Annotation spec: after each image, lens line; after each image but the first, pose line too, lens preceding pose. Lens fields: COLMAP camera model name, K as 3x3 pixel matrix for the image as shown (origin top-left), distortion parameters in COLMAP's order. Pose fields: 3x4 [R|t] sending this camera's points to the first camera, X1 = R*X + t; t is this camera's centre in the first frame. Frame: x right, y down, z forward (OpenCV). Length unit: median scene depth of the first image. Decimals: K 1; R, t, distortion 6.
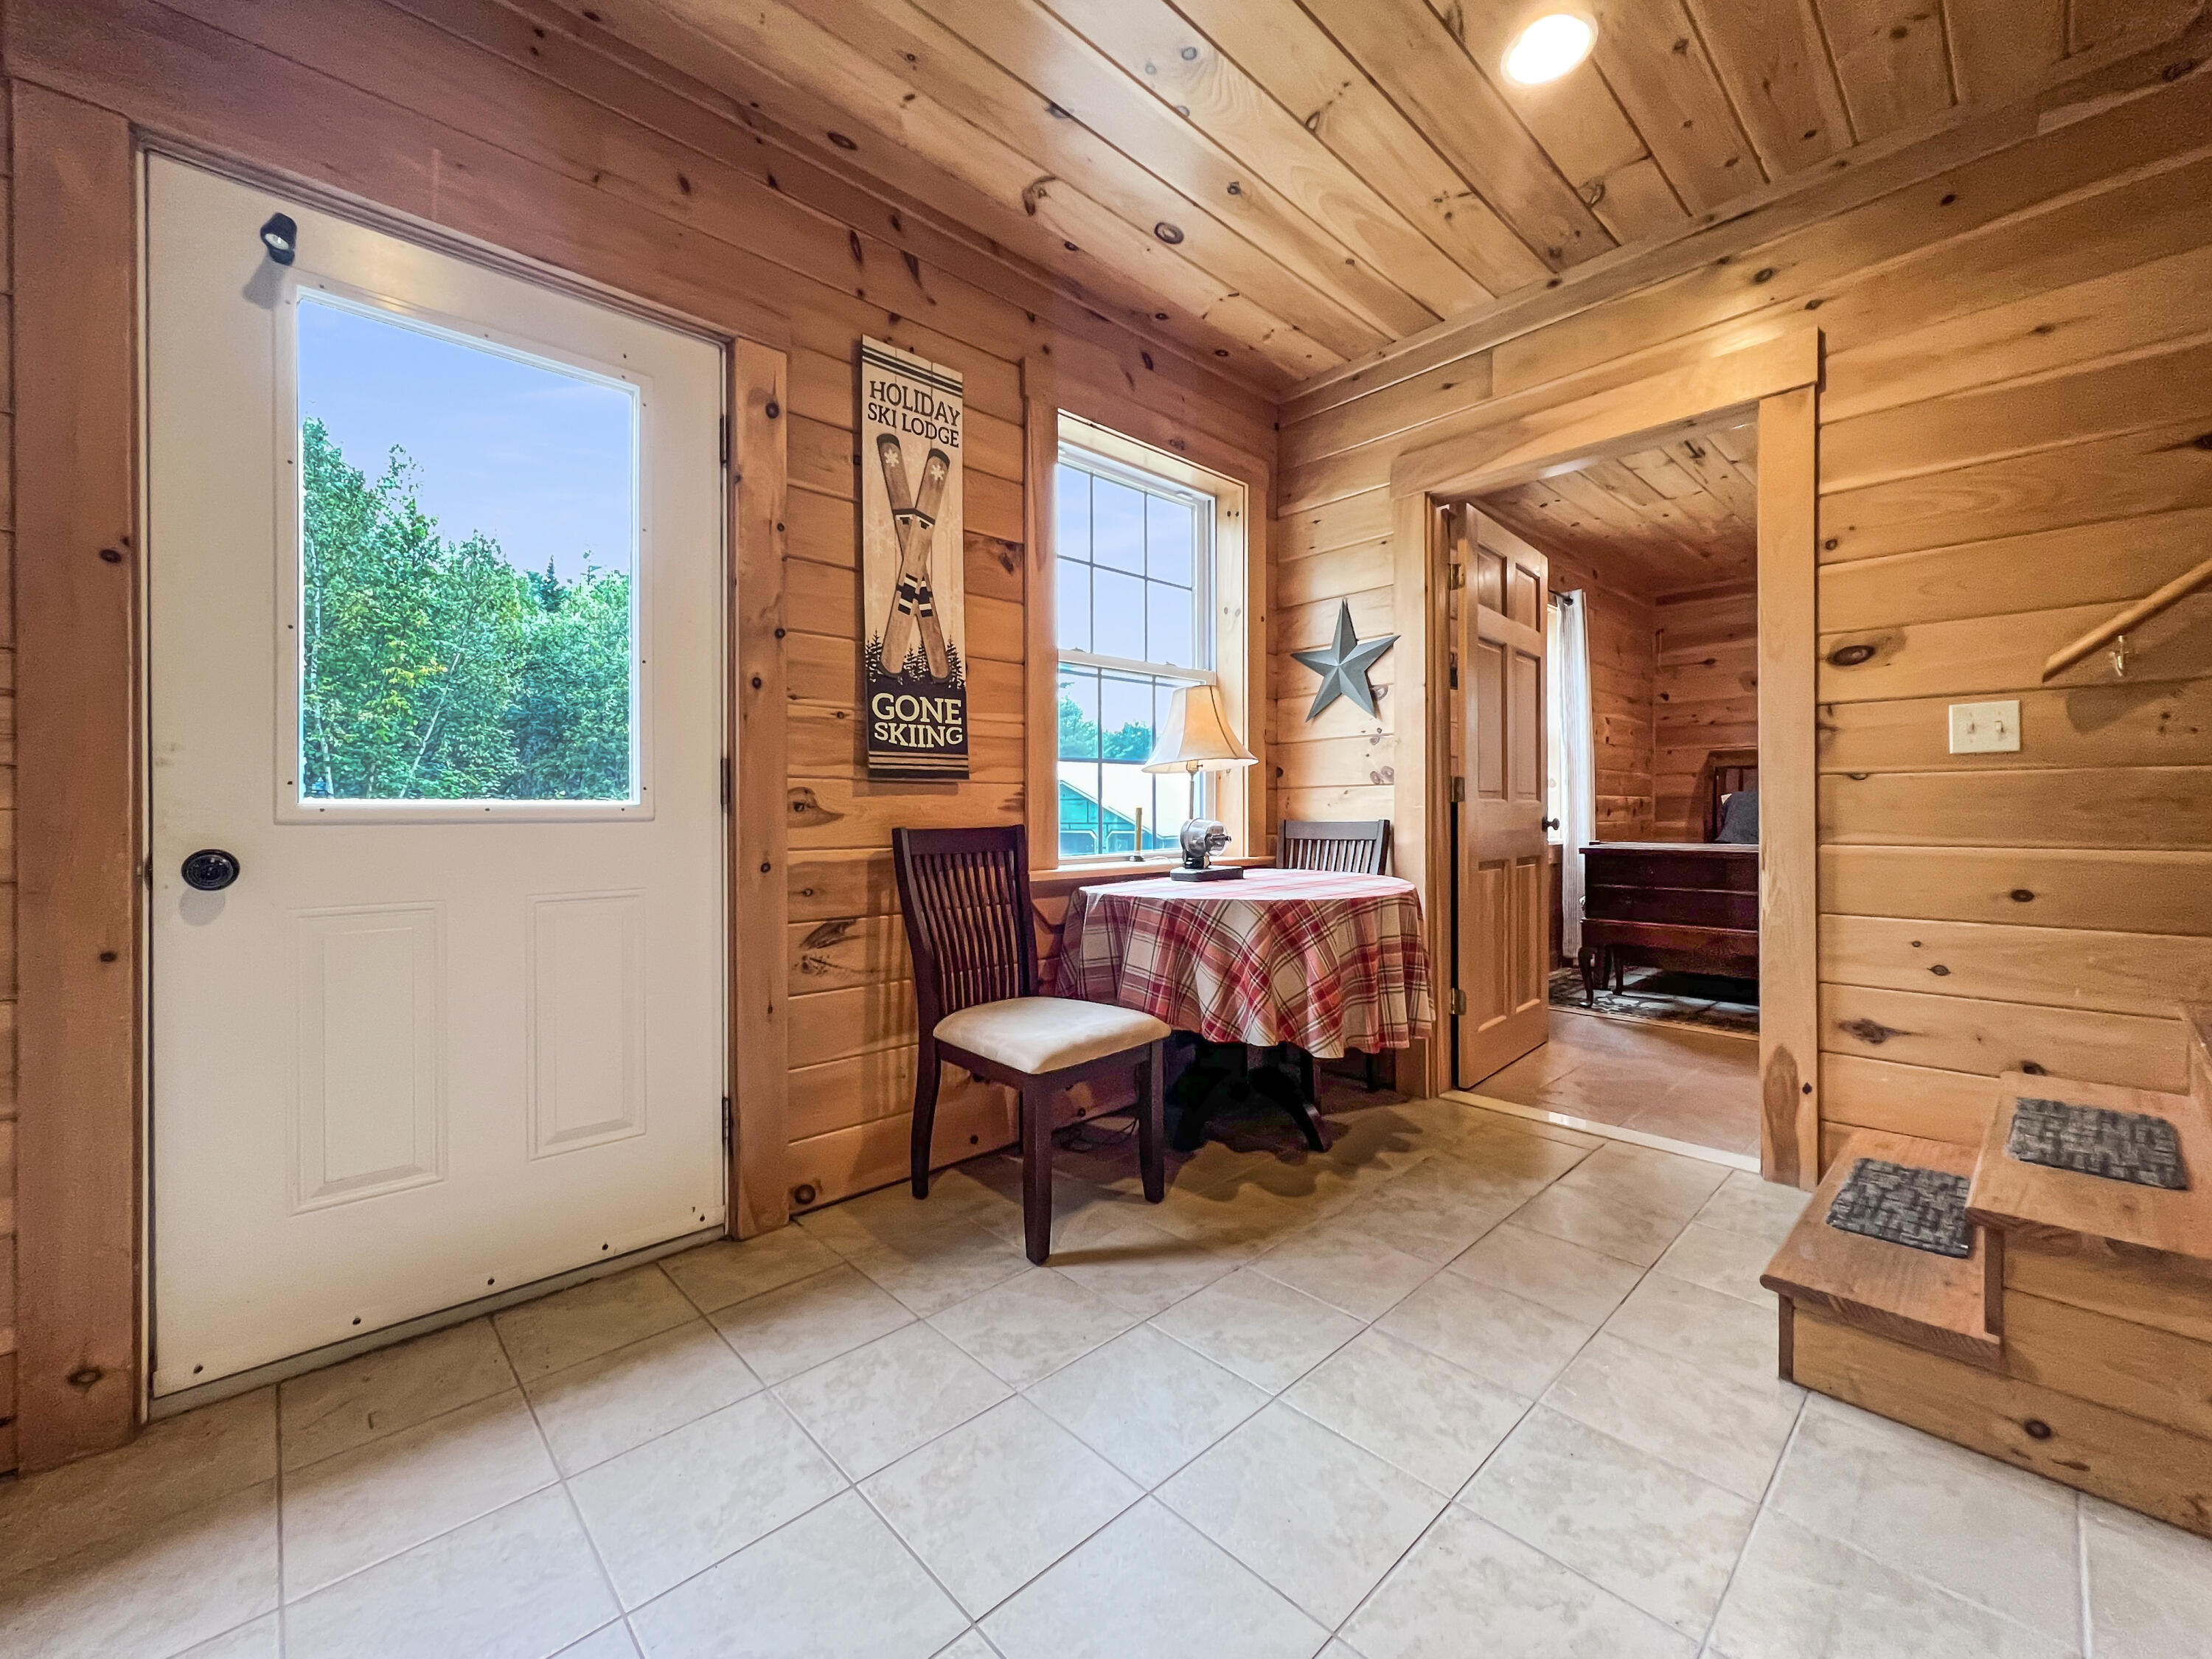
lens RADIAL K [[896.7, 0, 1110.6], [0, 896.7, 814.4], [0, 0, 1]] dist [-0.001325, 0.000200]
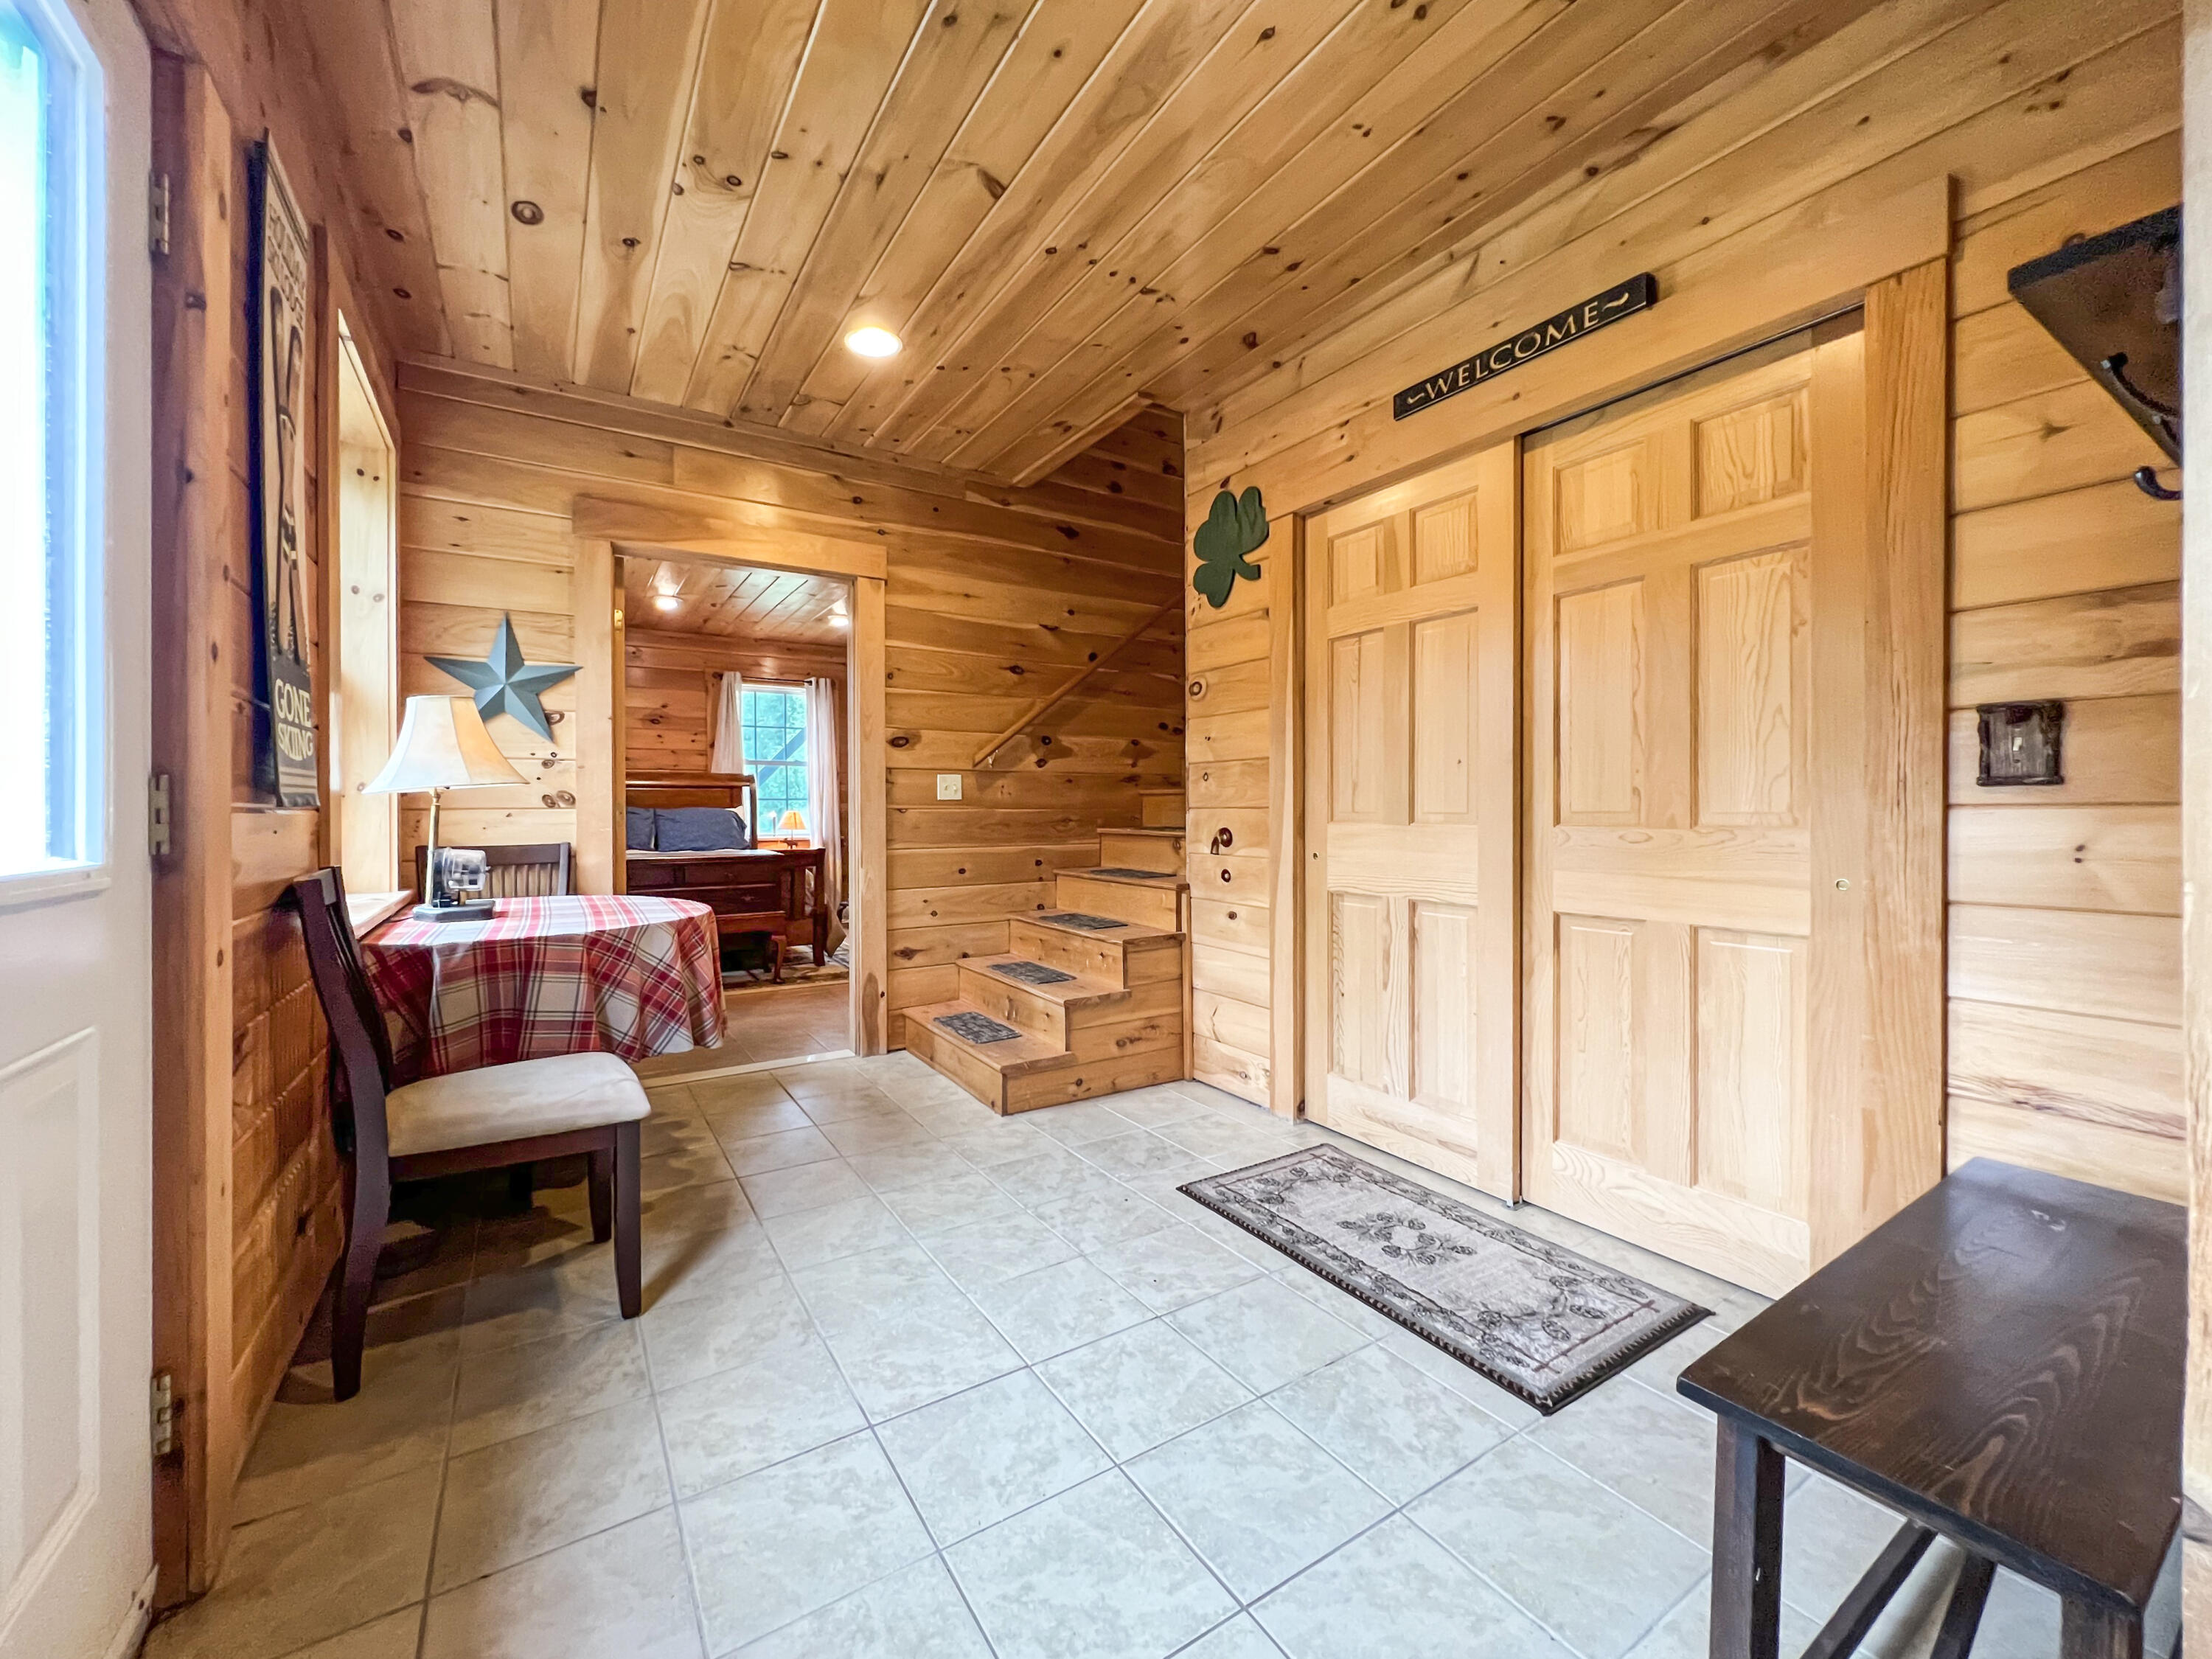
lens RADIAL K [[896.7, 0, 1103.5], [0, 896.7, 819.3], [0, 0, 1]] dist [-0.001325, 0.000200]
pose [[0.178774, -0.006037, 0.983872, -0.642412], [0.004578, 0.999975, 0.005304, -0.025358], [-0.983879, 0.003556, 0.178798, 0.224714]]
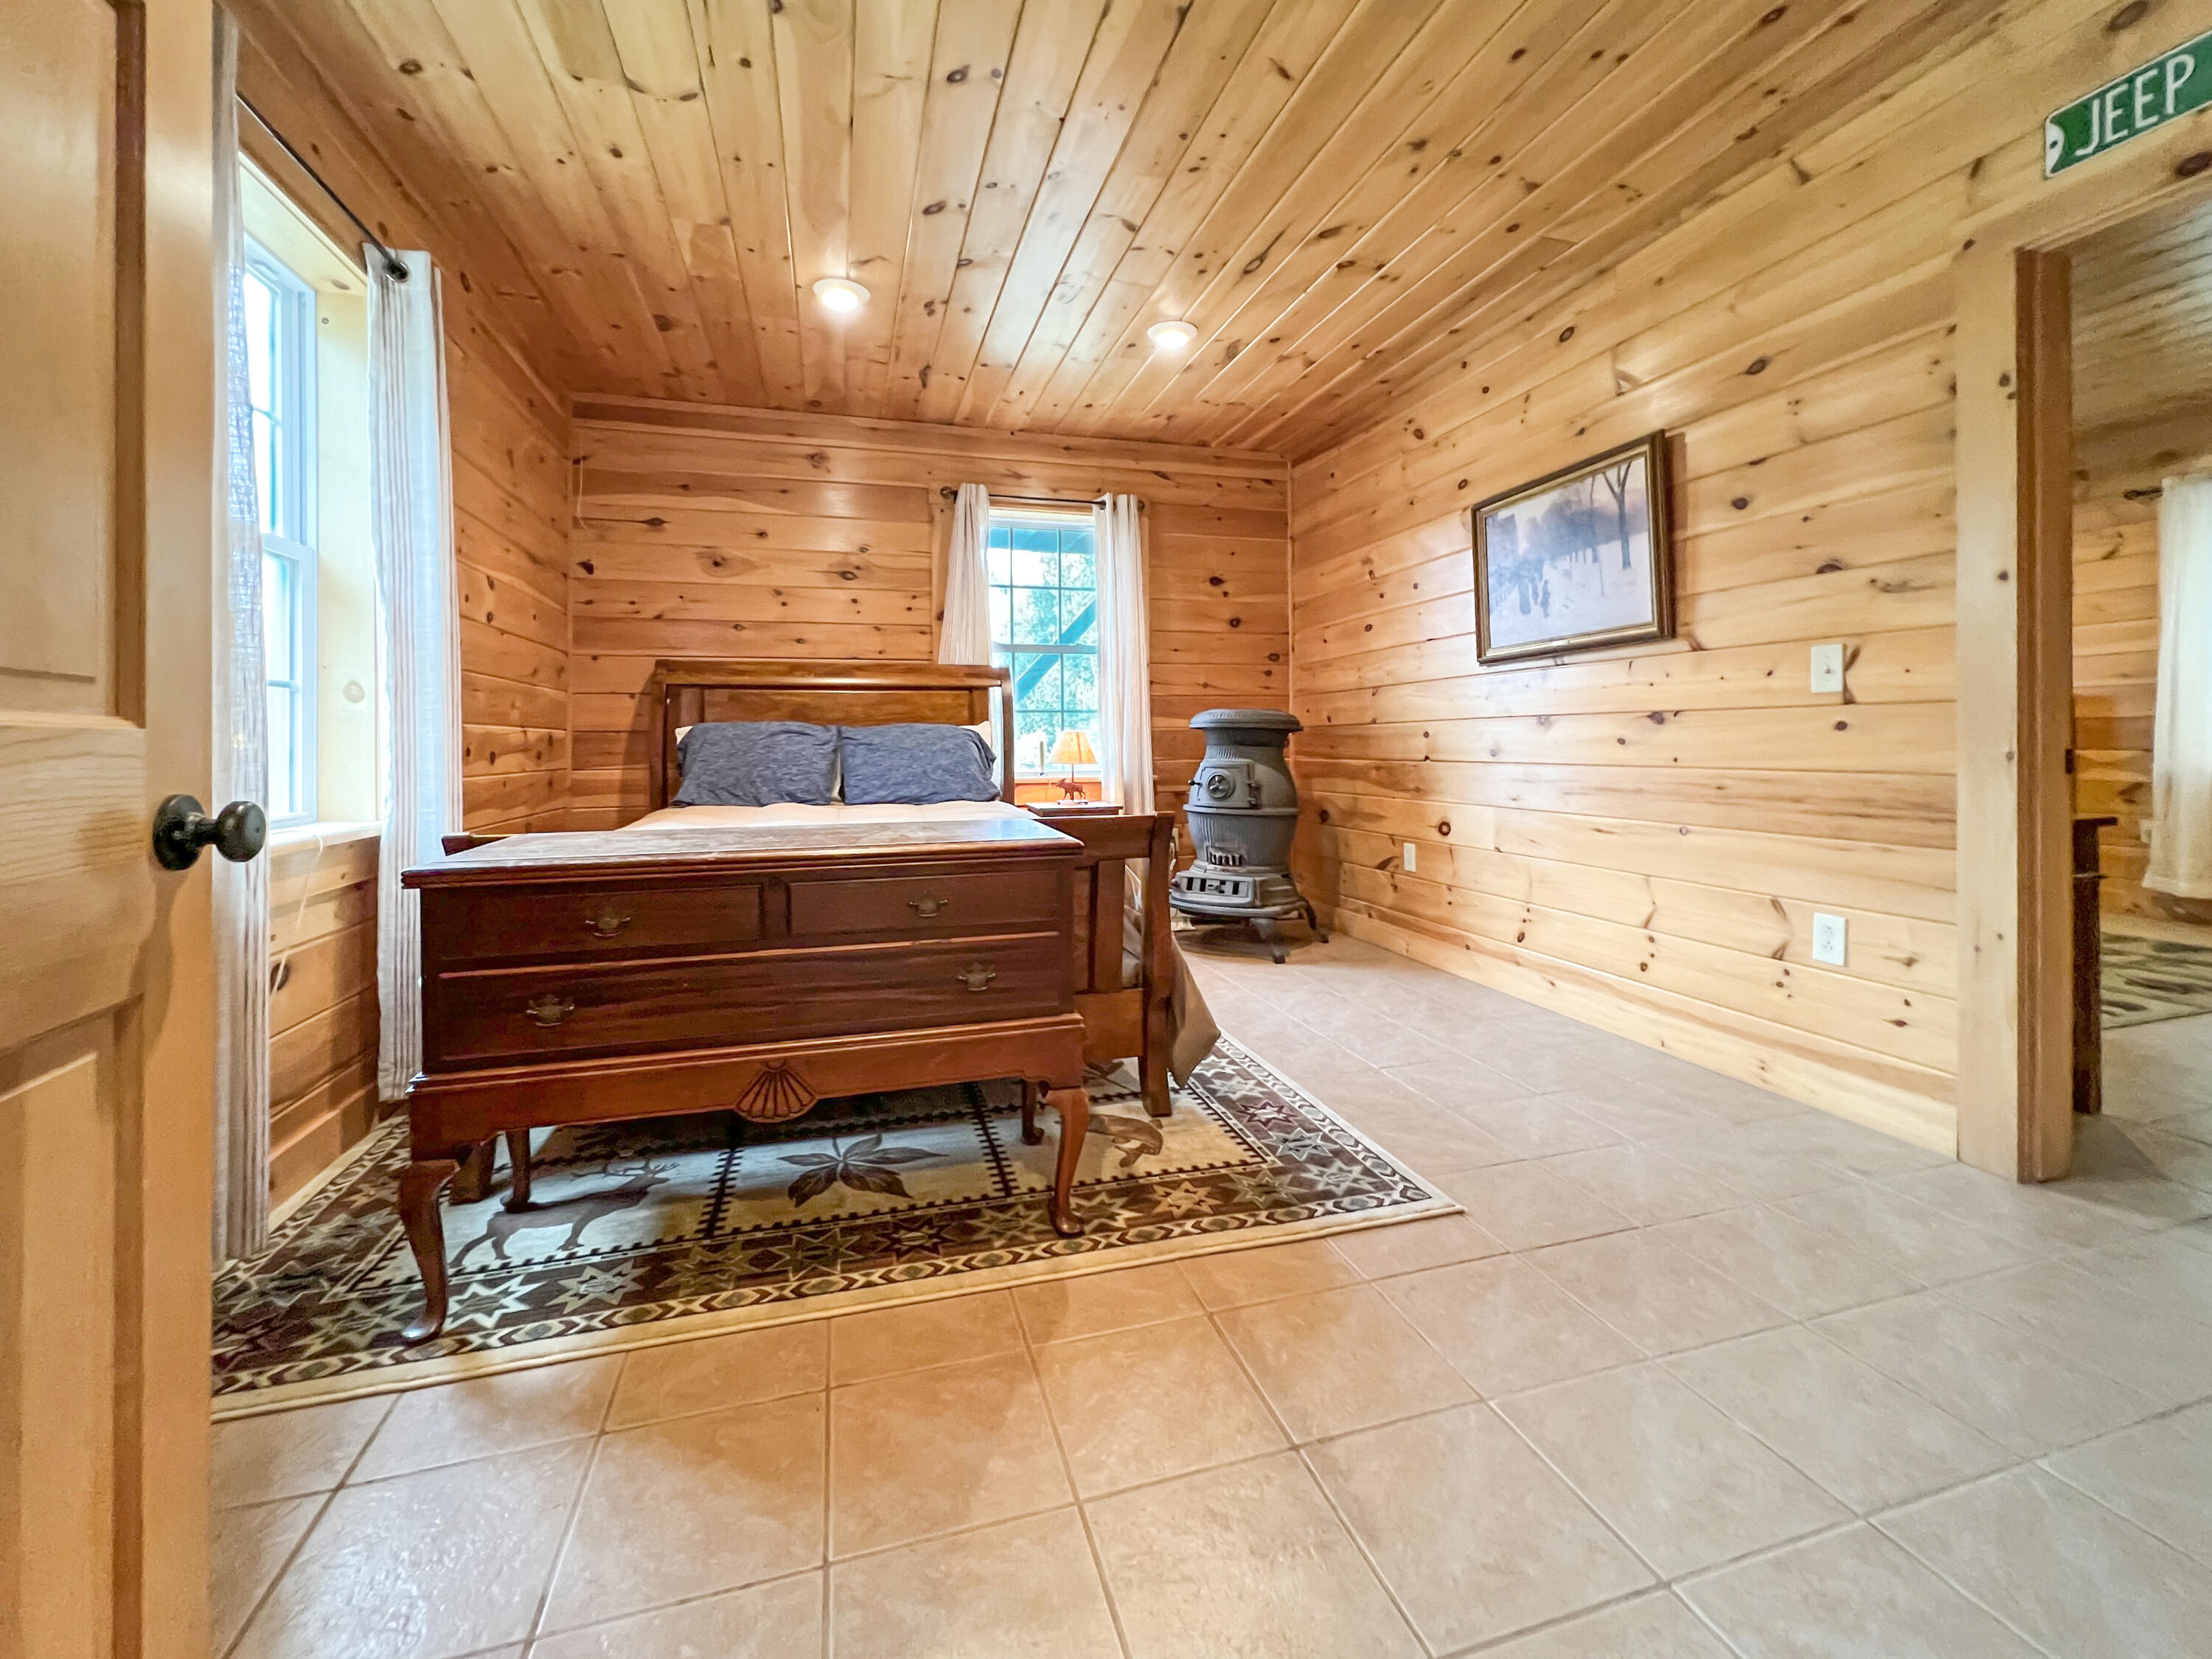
lens RADIAL K [[896.7, 0, 1088.5], [0, 896.7, 736.4], [0, 0, 1]] dist [-0.001325, 0.000200]
pose [[0.455209, 0.009847, 0.890330, 0.501386], [0.007160, 0.999866, -0.014719, -0.008854], [-0.890356, 0.013074, 0.455078, 0.911074]]
